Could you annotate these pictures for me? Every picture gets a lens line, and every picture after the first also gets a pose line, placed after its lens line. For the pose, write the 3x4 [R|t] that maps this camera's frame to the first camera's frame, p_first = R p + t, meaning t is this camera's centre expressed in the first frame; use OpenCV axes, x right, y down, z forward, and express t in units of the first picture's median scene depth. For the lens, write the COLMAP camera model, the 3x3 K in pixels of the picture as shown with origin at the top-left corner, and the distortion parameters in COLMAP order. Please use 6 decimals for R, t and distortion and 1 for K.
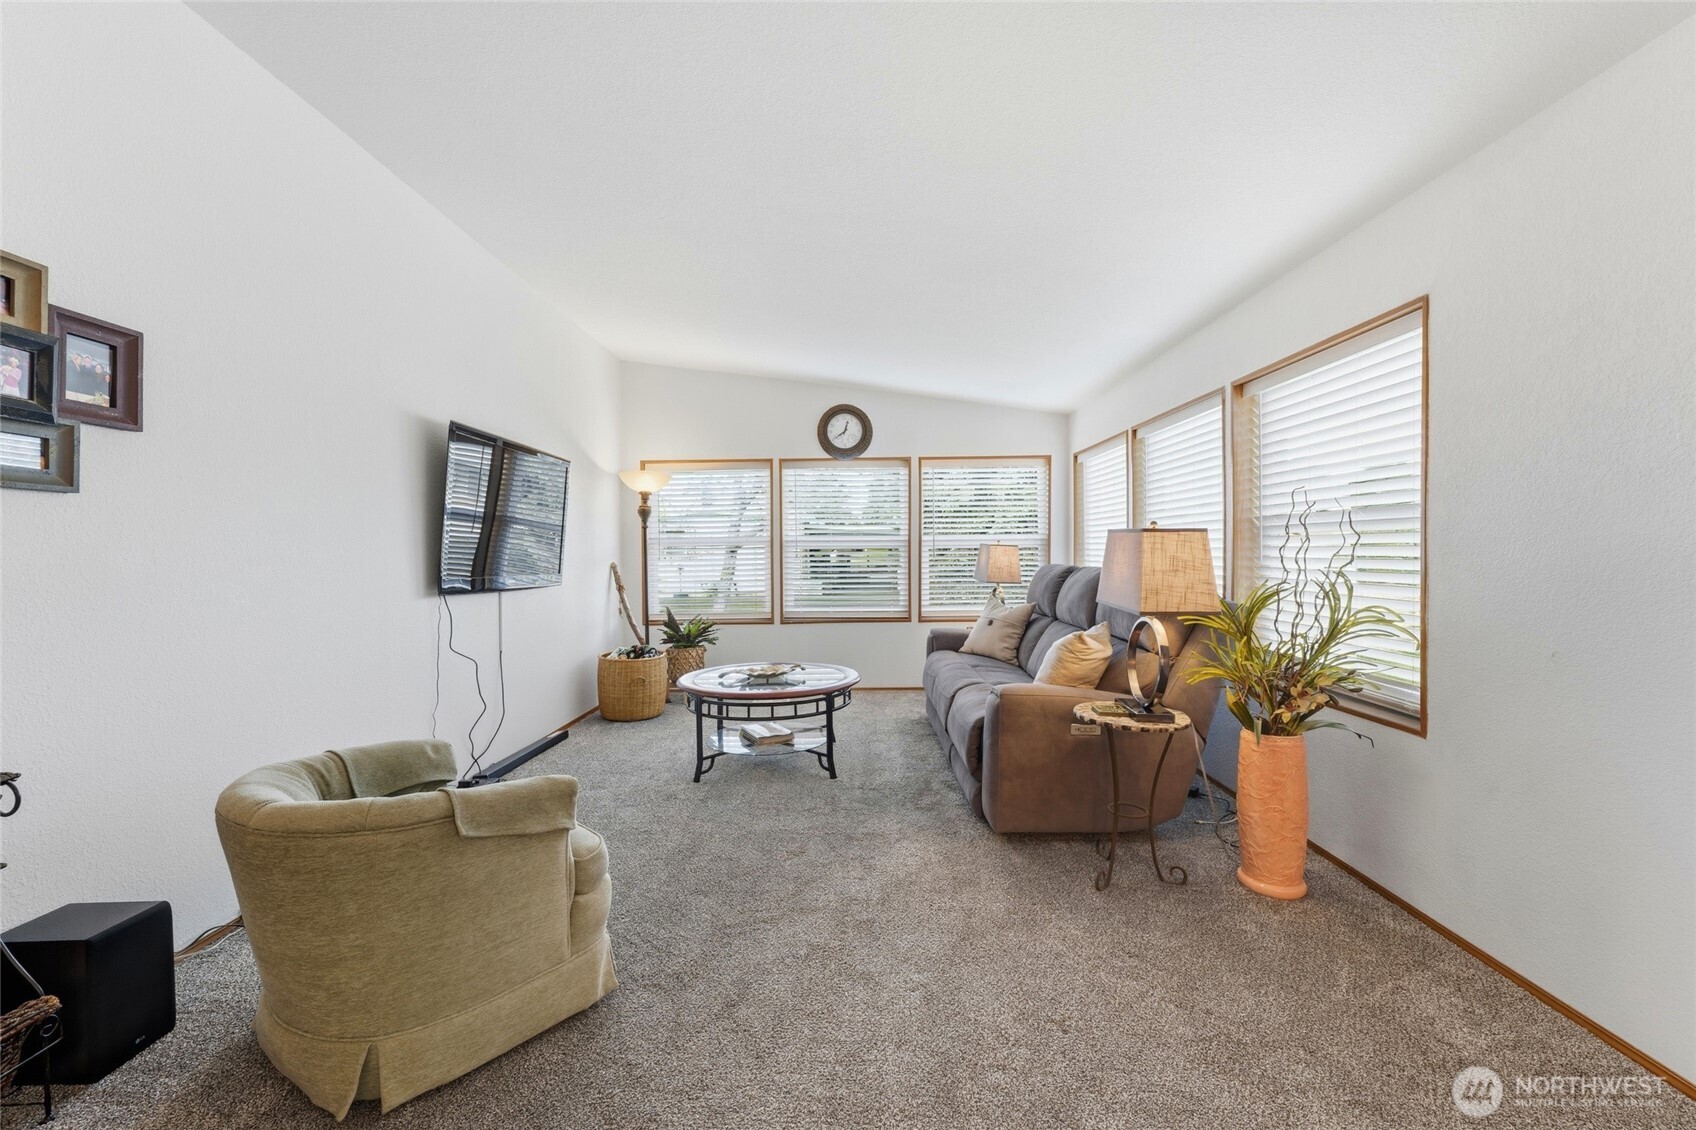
lens RADIAL K [[671.7, 0, 846.9], [0, 671.7, 562.1], [0, 0, 1]] dist [0.003919, -0.000276]
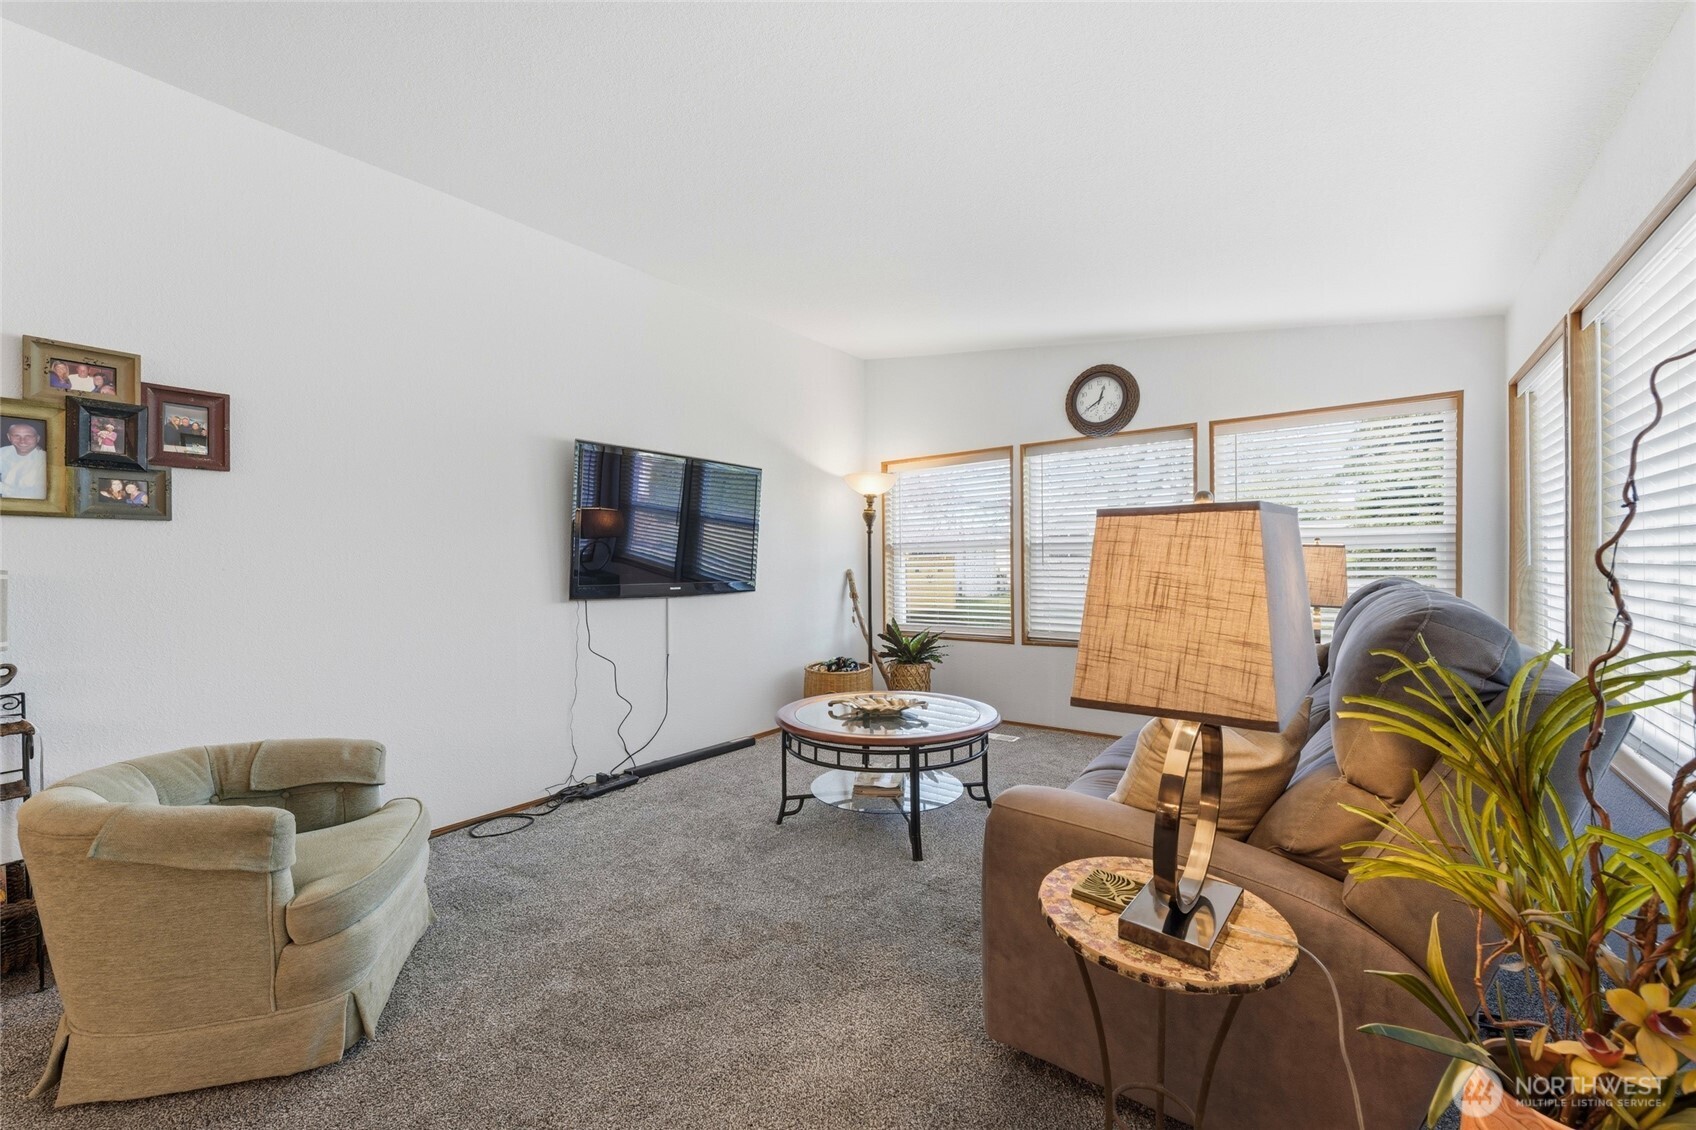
lens RADIAL K [[671.7, 0, 850.5], [0, 671.7, 568.2], [0, 0, 1]] dist [0.003919, -0.000276]
pose [[0.809121, 0.004085, -0.587628, 0.245798], [-0.002078, 0.999989, 0.004089, -0.005457], [0.587639, -0.002088, 0.809121, 0.236265]]
